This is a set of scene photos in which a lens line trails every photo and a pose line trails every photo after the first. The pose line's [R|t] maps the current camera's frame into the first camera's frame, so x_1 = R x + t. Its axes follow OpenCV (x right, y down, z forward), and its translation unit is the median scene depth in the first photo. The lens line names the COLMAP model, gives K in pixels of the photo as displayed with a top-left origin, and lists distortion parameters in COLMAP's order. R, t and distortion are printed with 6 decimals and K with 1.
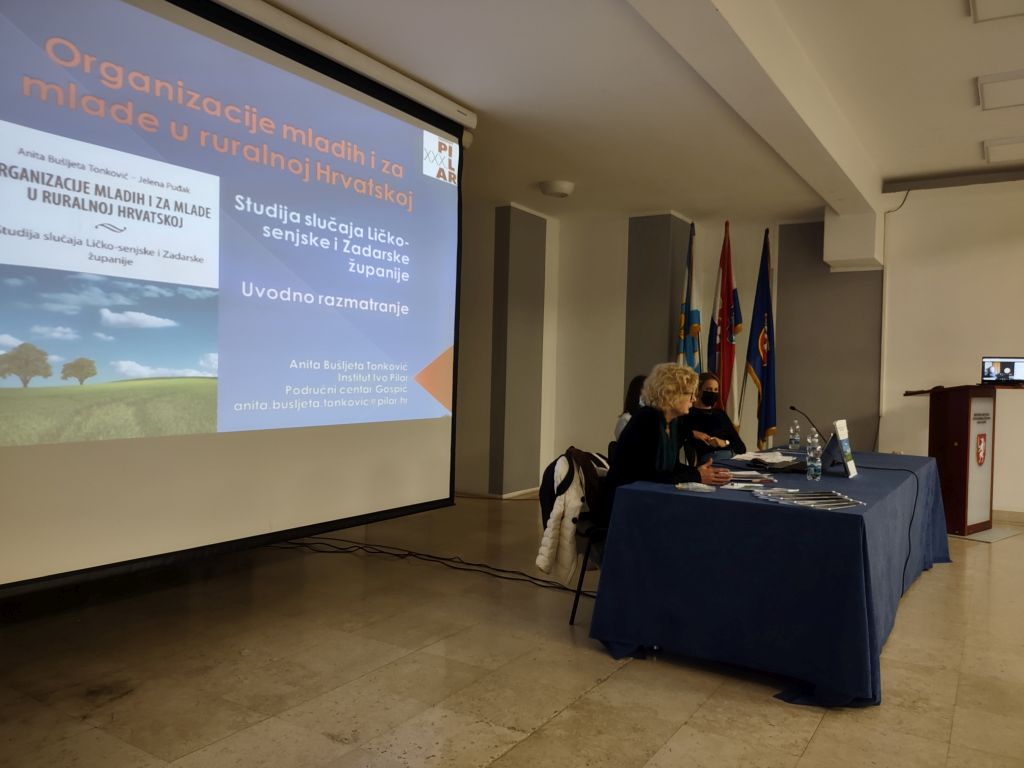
lens RADIAL K [[784.6, 0, 511.2], [0, 784.6, 378.1], [0, 0, 1]] dist [0.000473, -0.015754]
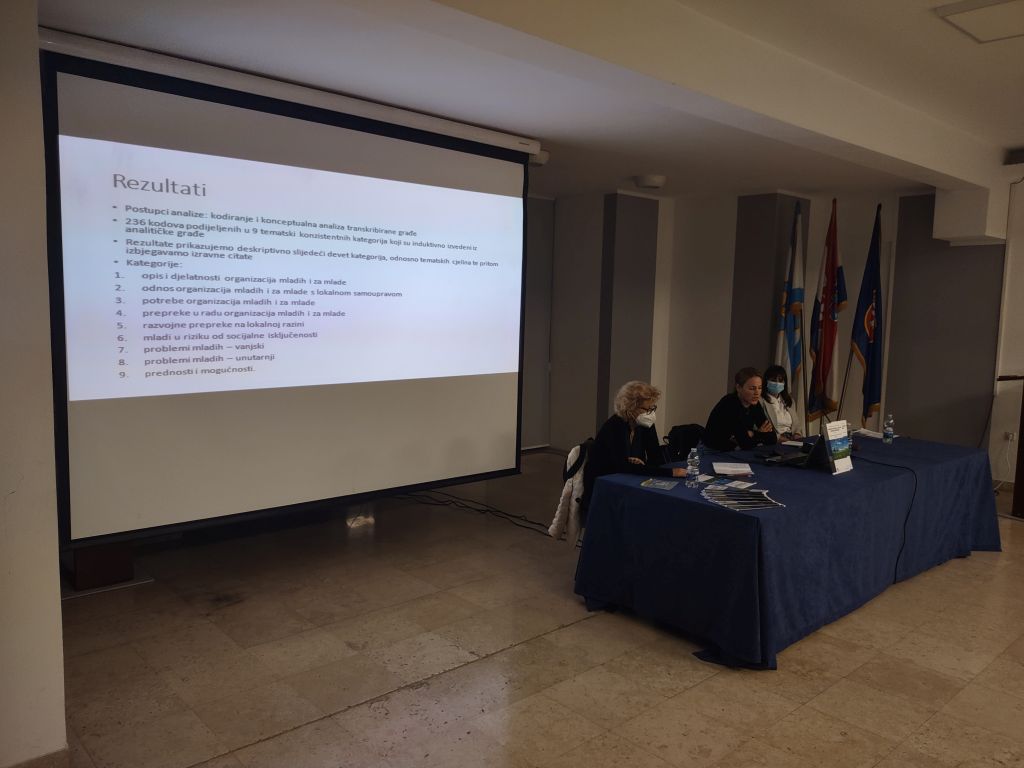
lens RADIAL K [[784.6, 0, 512.0], [0, 784.6, 387.1], [0, 0, 1]] dist [0.000473, -0.015754]
pose [[0.963955, 0.024344, -0.264951, 0.237642], [0.000925, 0.995493, 0.094830, -0.088335], [0.266066, -0.091657, 0.959587, -0.157363]]
